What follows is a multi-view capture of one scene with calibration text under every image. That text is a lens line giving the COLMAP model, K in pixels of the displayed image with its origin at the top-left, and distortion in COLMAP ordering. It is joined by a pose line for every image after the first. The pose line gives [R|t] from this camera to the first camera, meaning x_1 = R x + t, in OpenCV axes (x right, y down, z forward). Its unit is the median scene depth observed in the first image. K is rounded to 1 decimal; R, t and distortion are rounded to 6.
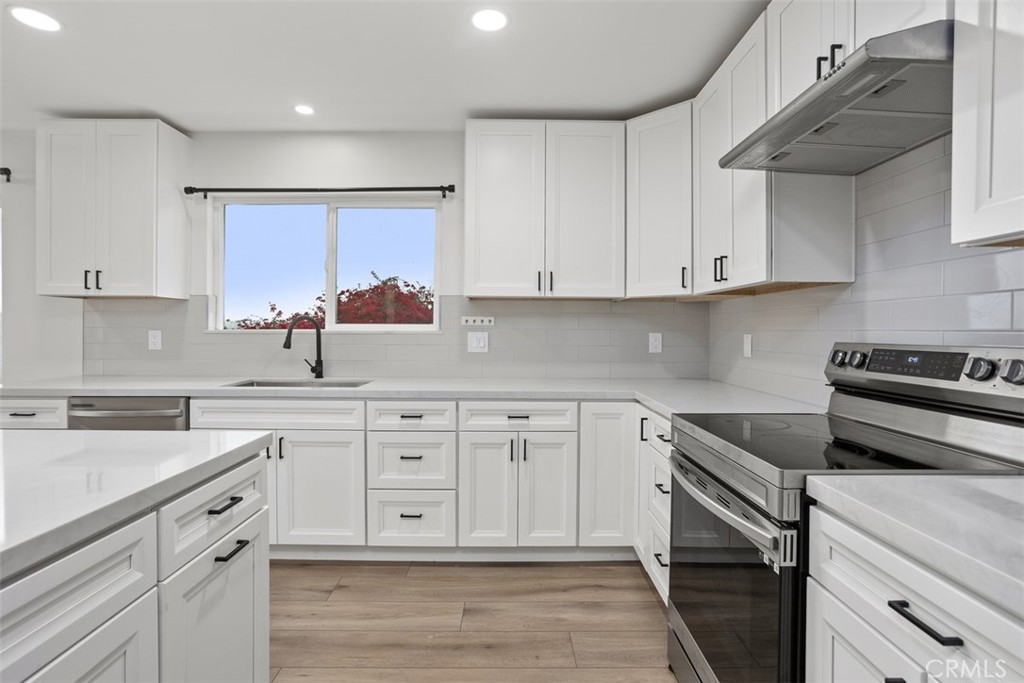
lens RADIAL K [[513.9, 0, 511.2], [0, 513.9, 333.9], [0, 0, 1]] dist [-0.035391, 0.007171]
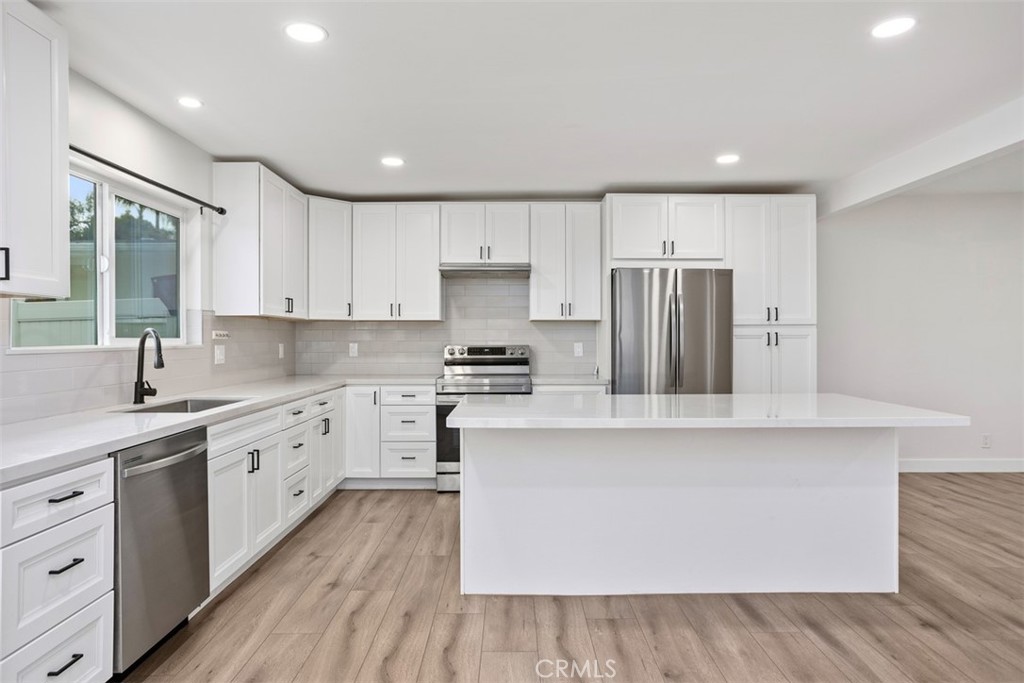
lens RADIAL K [[611.0, 0, 513.3], [0, 611.0, 338.2], [0, 0, 1]] dist [-0.023866, 0.014162]
pose [[-0.001279, -0.005339, 0.999985, -1.647172], [0.010278, 0.999933, 0.005351, -0.022791], [-0.999946, 0.010285, -0.001224, 0.469010]]
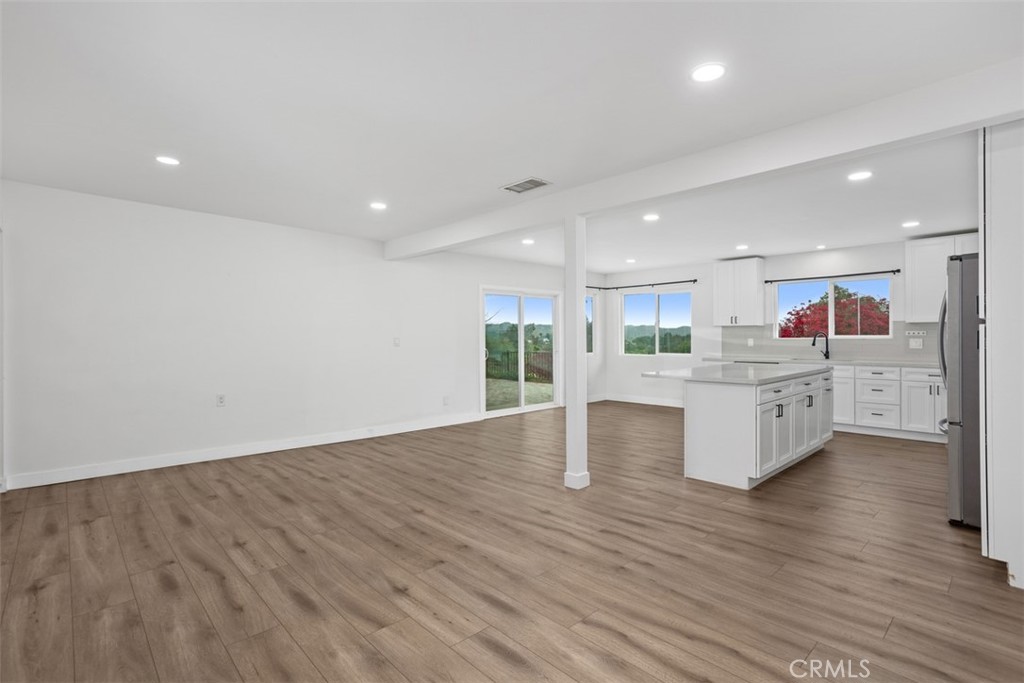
lens RADIAL K [[497.1, 0, 507.4], [0, 497.1, 338.3], [0, 0, 1]] dist [-0.038661, 0.017442]
pose [[0.676432, -0.006178, -0.736479, 0.324675], [0.004201, 0.999981, -0.004530, -0.001958], [0.736493, -0.000030, 0.676446, -1.841450]]
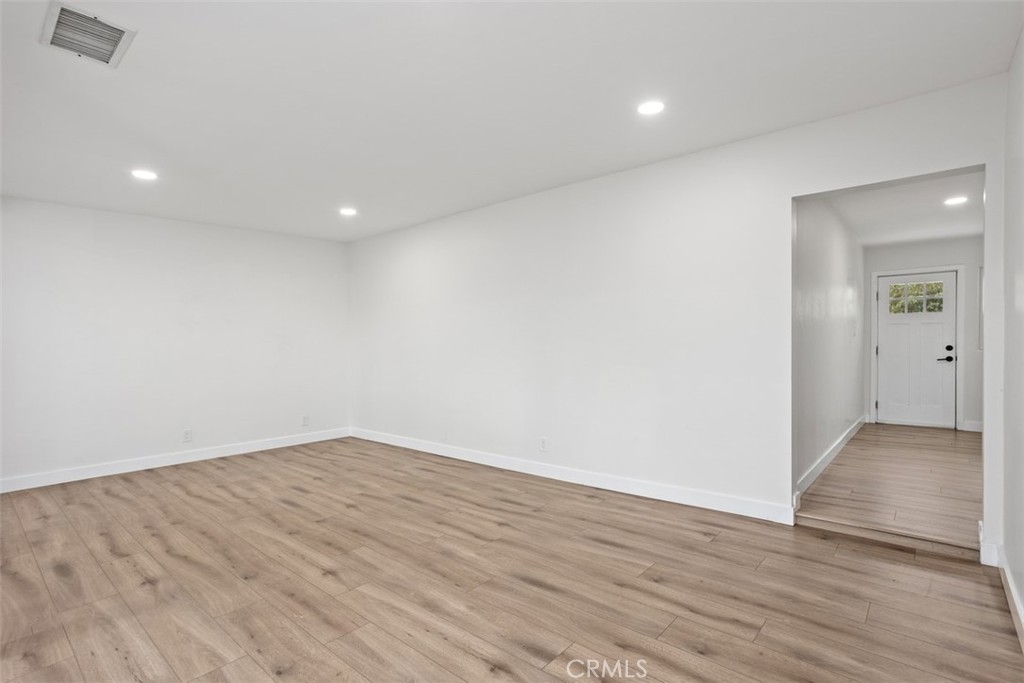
lens RADIAL K [[497.1, 0, 512.5], [0, 497.1, 354.4], [0, 0, 1]] dist [-0.038661, 0.017442]
pose [[-0.757585, -0.009745, 0.652664, -1.831642], [0.011688, 0.999526, 0.028491, -0.002669], [-0.652632, 0.029213, -0.757111, -0.566952]]
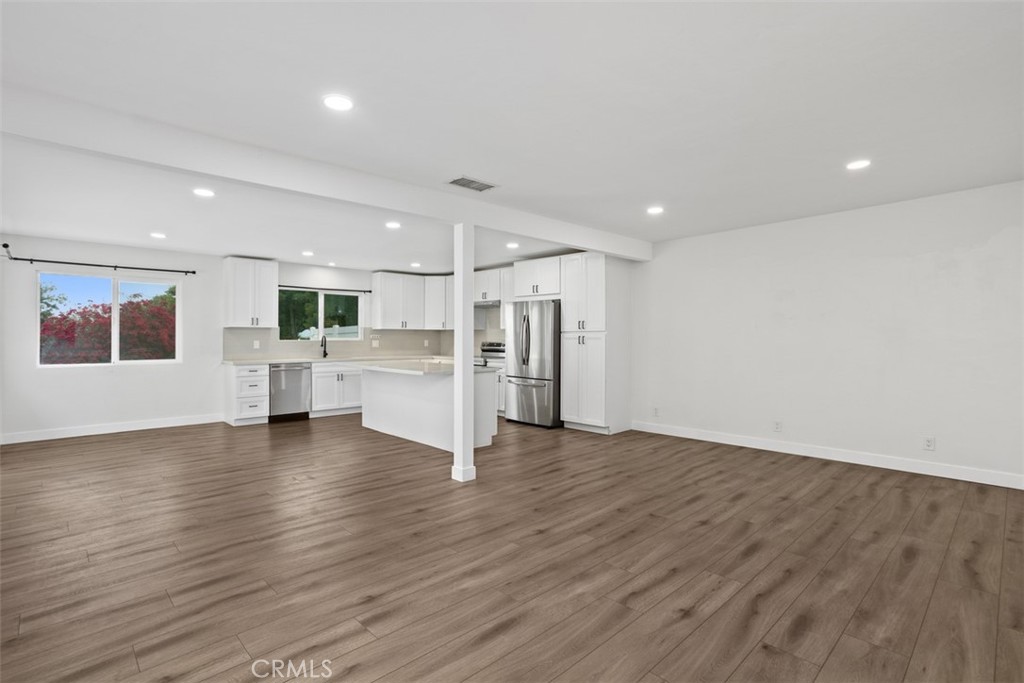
lens RADIAL K [[497.1, 0, 513.9], [0, 497.1, 342.3], [0, 0, 1]] dist [-0.038661, 0.017442]
pose [[0.718492, -0.011284, 0.695444, -1.796721], [0.006541, 0.999934, 0.009467, -0.016302], [-0.695504, -0.002253, 0.718518, -1.939413]]
